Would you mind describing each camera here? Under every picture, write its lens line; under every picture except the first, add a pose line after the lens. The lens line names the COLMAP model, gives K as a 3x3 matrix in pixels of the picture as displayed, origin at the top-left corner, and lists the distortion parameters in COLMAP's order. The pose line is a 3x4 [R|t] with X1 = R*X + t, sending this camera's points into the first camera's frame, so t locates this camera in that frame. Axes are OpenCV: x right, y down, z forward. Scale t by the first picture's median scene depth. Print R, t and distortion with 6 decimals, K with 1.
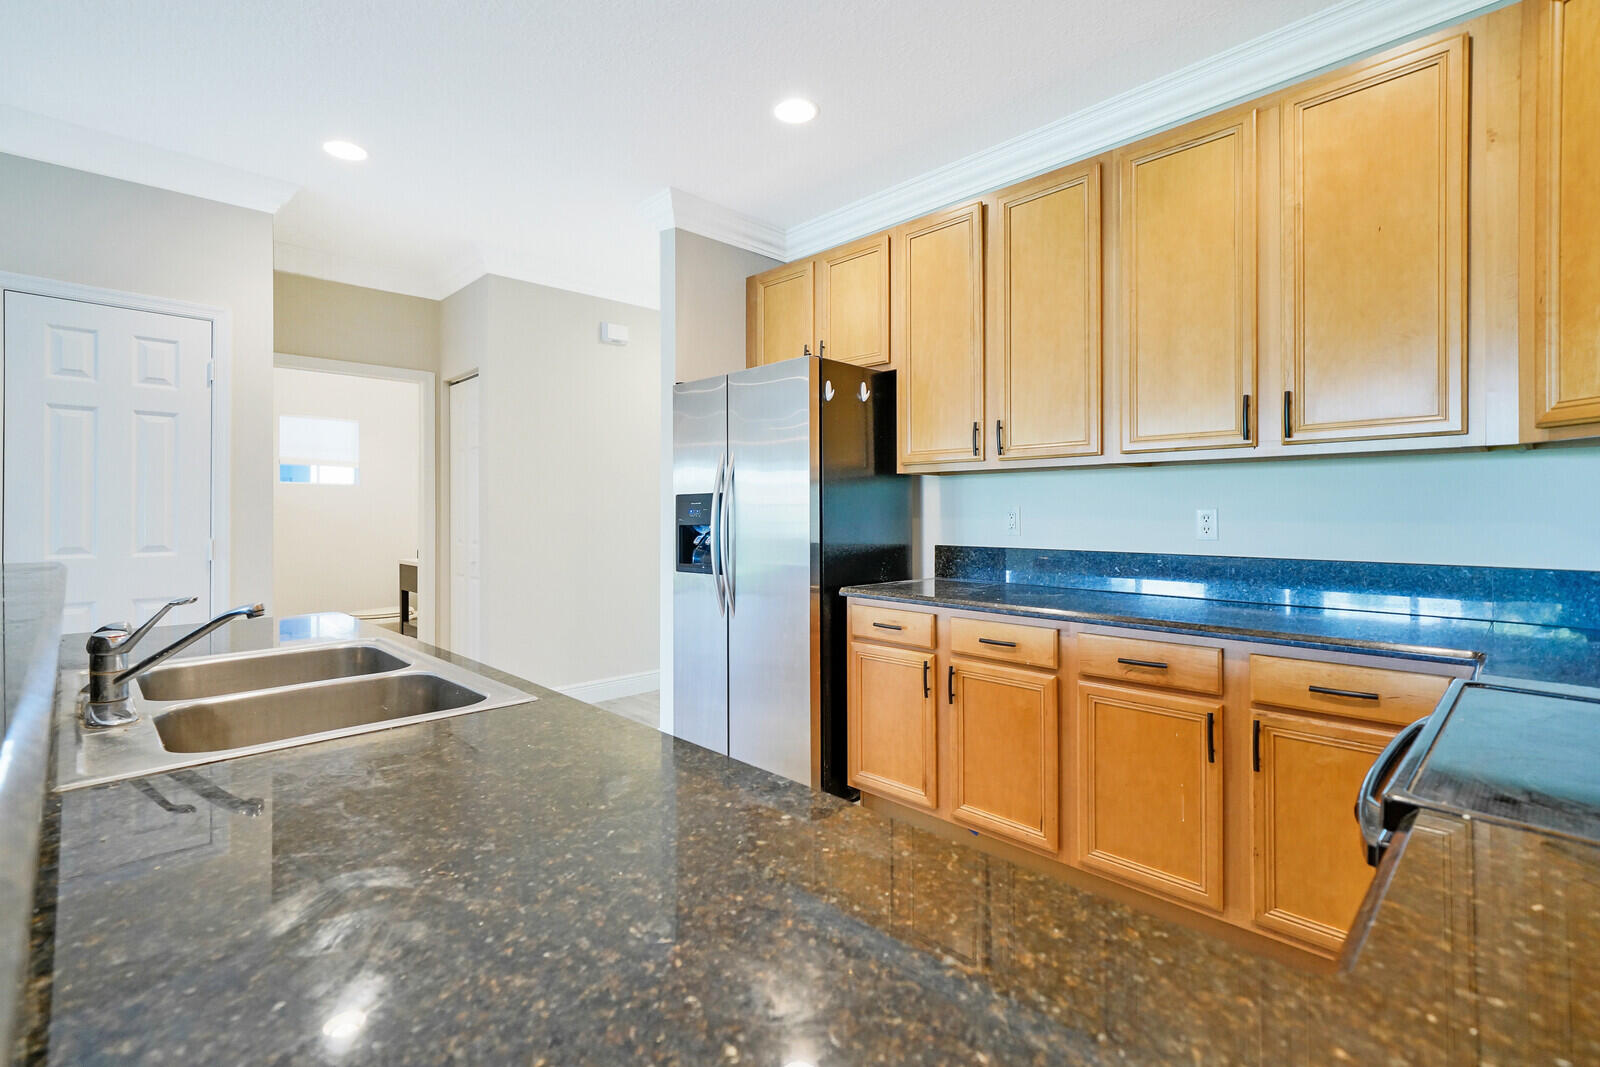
lens RADIAL K [[737.6, 0, 762.7], [0, 737.6, 504.6], [0, 0, 1]] dist [0.009757, -0.002791]
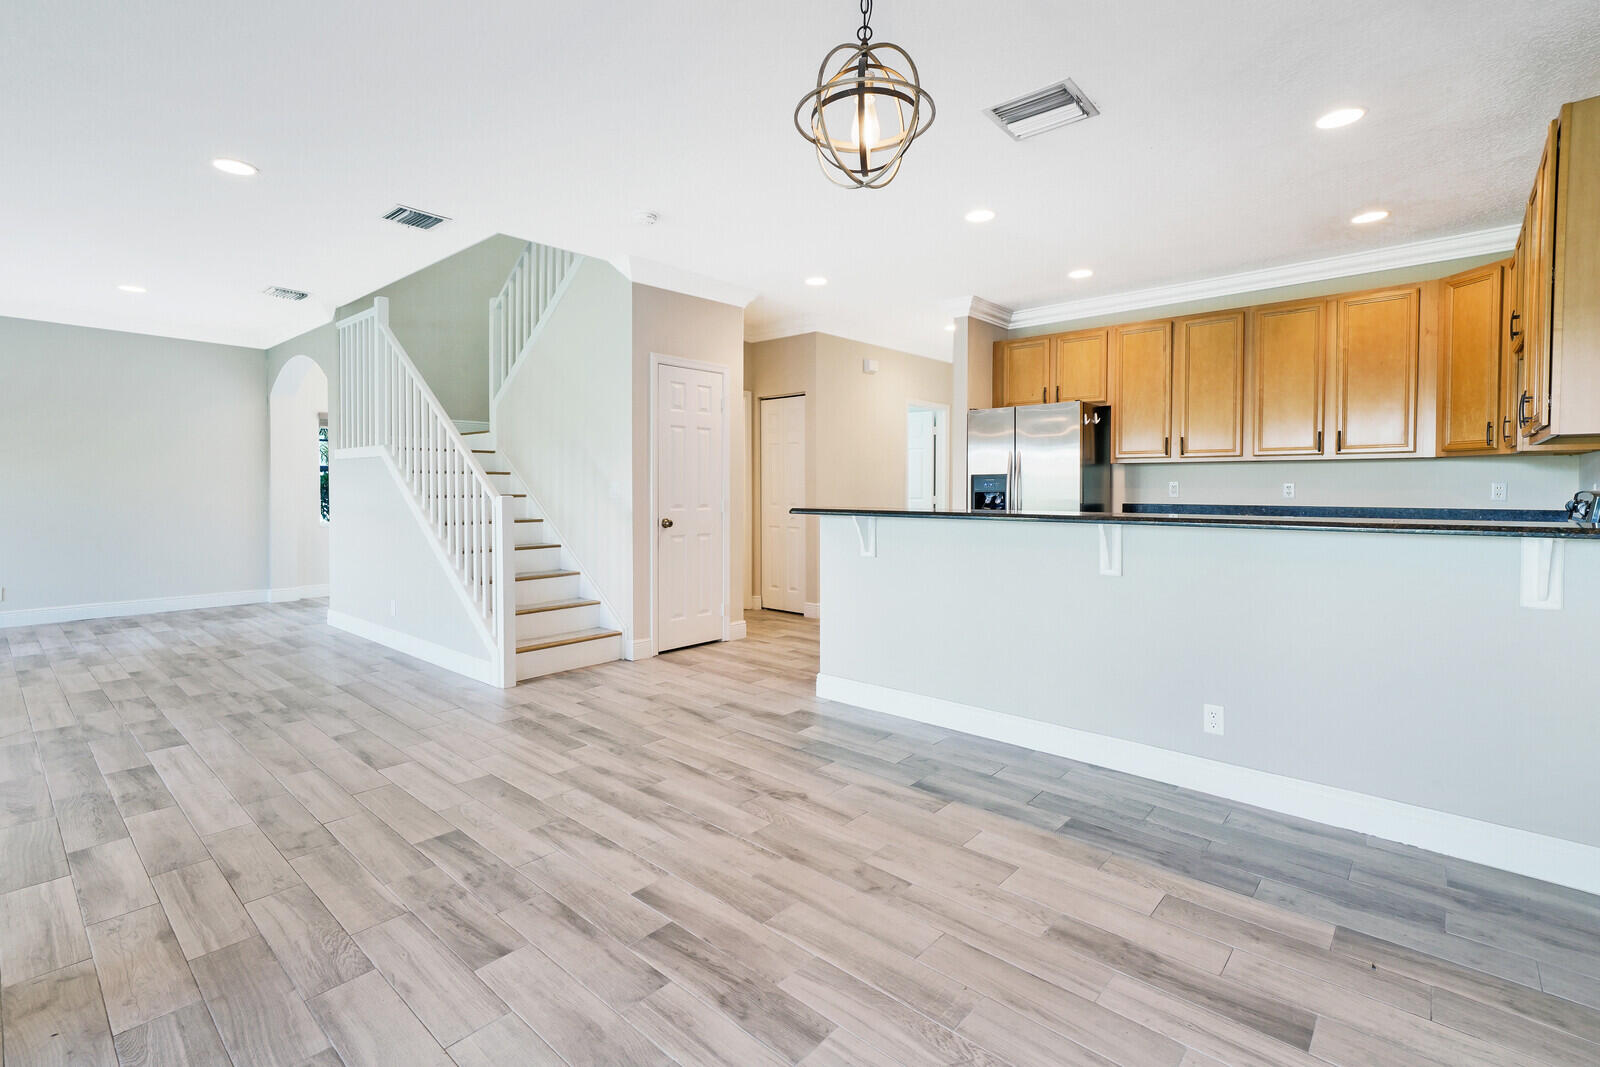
lens RADIAL K [[737.6, 0, 776.4], [0, 737.6, 498.9], [0, 0, 1]] dist [0.009757, -0.002791]
pose [[0.997453, -0.001015, 0.071321, -0.866179], [-0.000765, 0.999689, 0.024929, -0.000454], [-0.071324, -0.024920, 0.997142, -0.843509]]
